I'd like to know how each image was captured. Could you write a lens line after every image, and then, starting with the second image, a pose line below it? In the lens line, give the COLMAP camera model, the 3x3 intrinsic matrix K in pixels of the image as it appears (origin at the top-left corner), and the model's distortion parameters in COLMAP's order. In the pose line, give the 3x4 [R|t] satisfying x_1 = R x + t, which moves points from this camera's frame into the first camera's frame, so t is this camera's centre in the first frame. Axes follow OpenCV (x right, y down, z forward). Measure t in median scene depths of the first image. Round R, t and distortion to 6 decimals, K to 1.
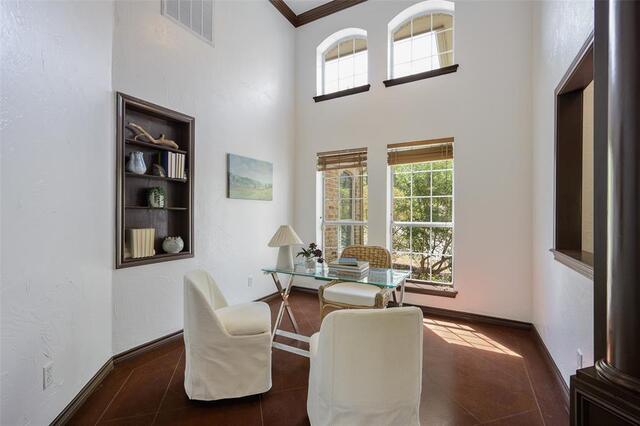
lens RADIAL K [[270.6, 0, 322.0], [0, 270.6, 209.9], [0, 0, 1]] dist [-0.002797, -0.000243]
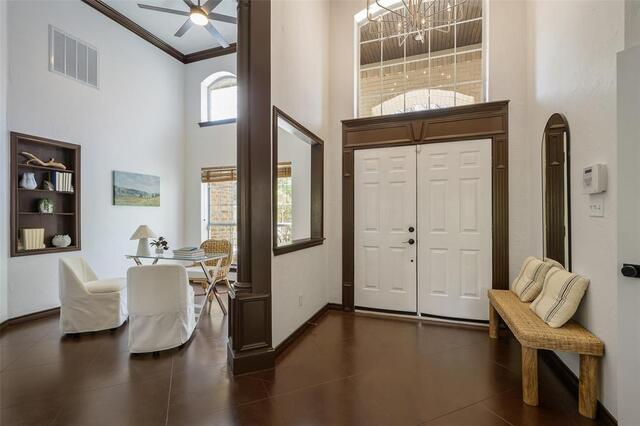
lens RADIAL K [[284.0, 0, 321.5], [0, 284.0, 213.6], [0, 0, 1]] dist [-0.001931, -0.000056]
pose [[0.988999, -0.003760, 0.147877, 0.517159], [0.003006, 0.999981, 0.005319, -0.009878], [-0.147894, -0.004816, 0.988992, -0.581627]]
